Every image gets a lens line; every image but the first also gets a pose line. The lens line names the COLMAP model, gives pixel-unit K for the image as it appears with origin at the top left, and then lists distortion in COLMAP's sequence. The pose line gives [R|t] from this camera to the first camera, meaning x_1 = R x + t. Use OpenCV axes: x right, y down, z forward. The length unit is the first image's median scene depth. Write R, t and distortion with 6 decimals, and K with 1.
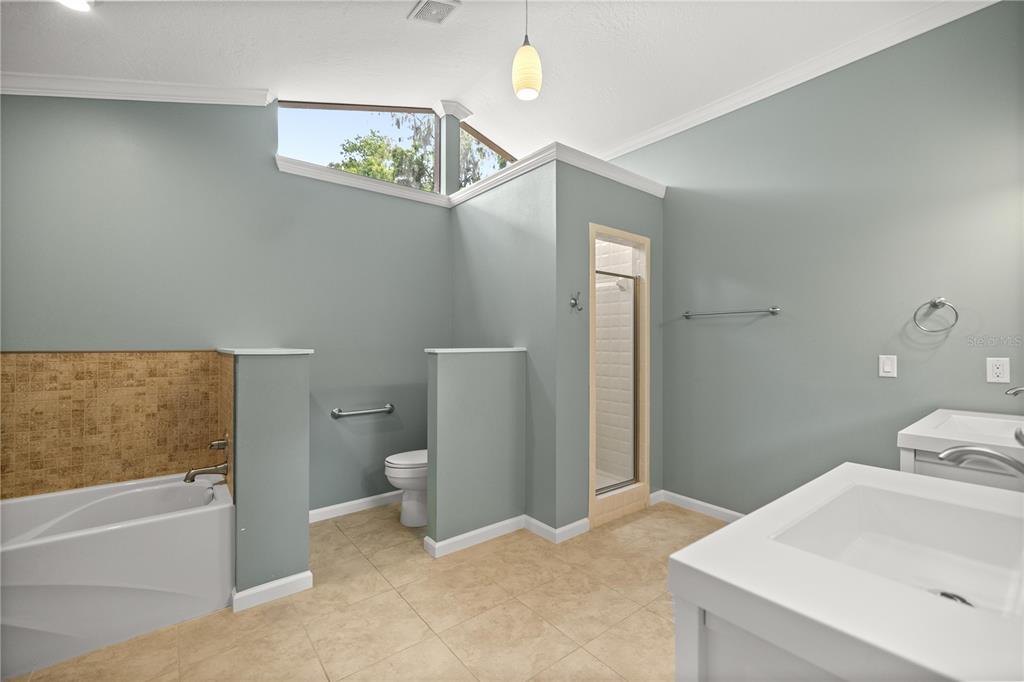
lens RADIAL K [[432.7, 0, 512.2], [0, 432.7, 339.9], [0, 0, 1]] dist [0.003688, -0.000234]
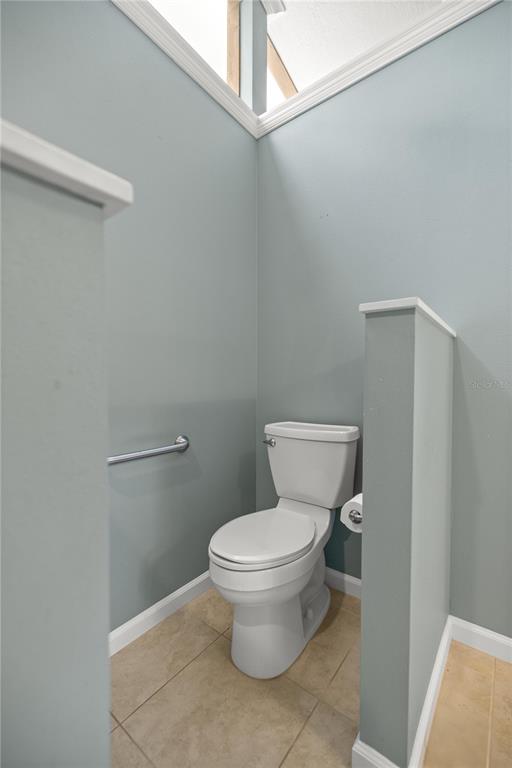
lens RADIAL K [[324.5, 0, 255.5], [0, 324.5, 387.0], [0, 0, 1]] dist [0.003688, -0.000234]
pose [[0.974415, -0.004751, 0.224706, -0.294858], [-0.000057, 0.999771, 0.021387, 0.074928], [-0.224756, -0.020853, 0.974192, 0.572836]]
